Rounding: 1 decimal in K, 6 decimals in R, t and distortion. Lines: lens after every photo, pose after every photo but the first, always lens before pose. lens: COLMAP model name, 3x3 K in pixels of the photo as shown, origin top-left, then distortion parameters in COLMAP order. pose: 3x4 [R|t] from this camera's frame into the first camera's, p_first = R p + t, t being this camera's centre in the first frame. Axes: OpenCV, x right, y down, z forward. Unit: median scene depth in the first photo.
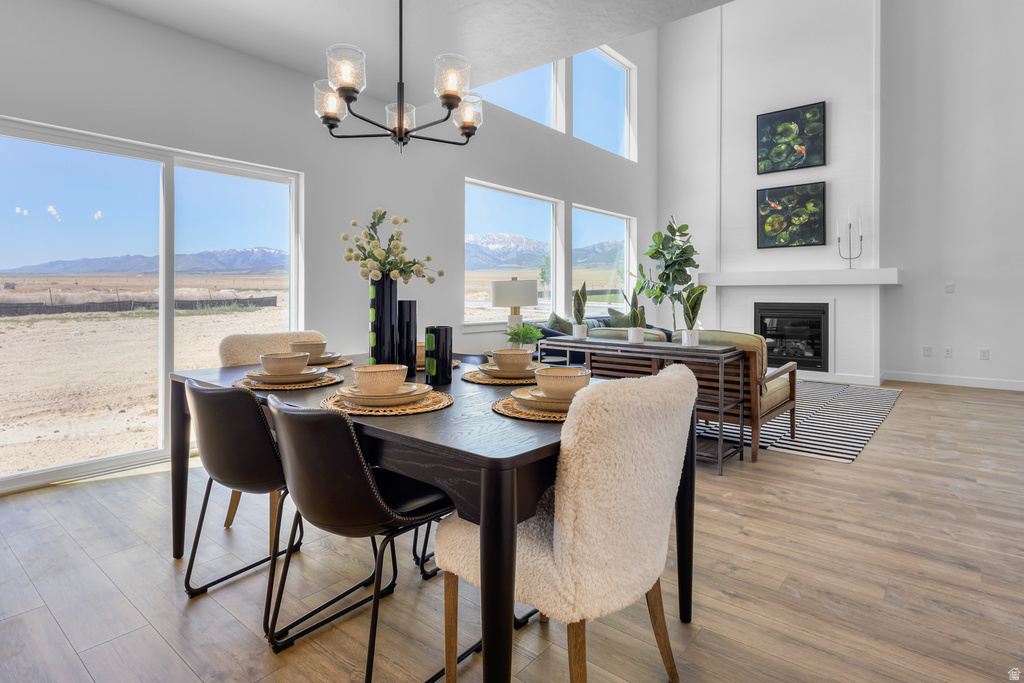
lens RADIAL K [[532.9, 0, 513.4], [0, 532.9, 316.6], [0, 0, 1]] dist [0.013900, 0.000259]
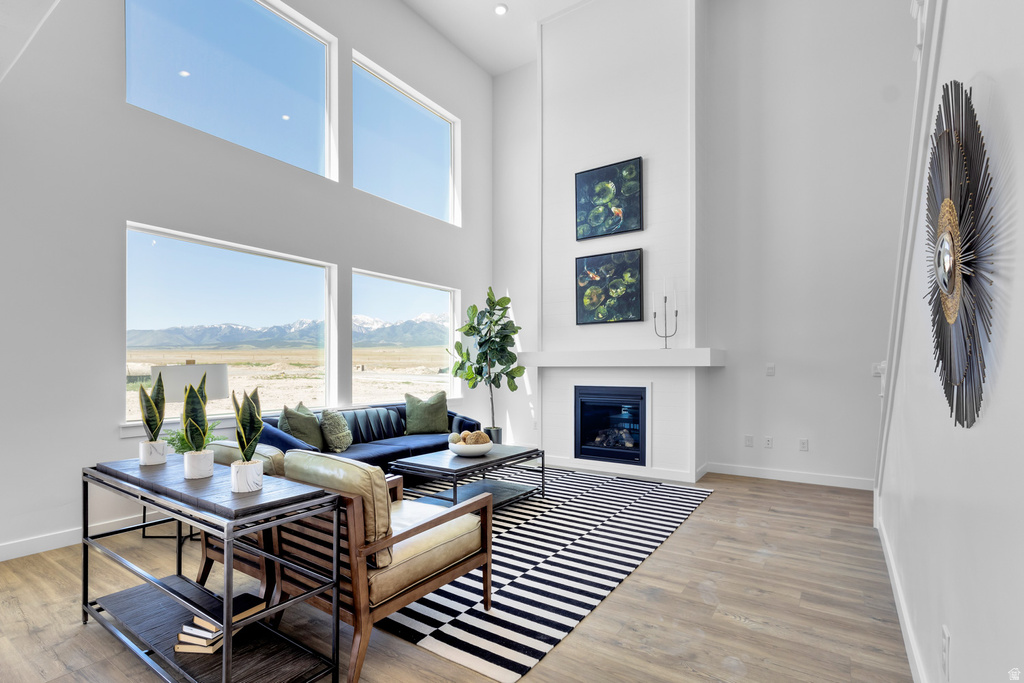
lens RADIAL K [[477.7, 0, 515.3], [0, 477.7, 390.5], [0, 0, 1]] dist [-0.000053, 0.000084]
pose [[0.994882, -0.007456, 0.100768, 0.285994], [0.006811, 0.999954, 0.006746, -0.025850], [-0.100813, -0.006025, 0.994887, 0.234816]]
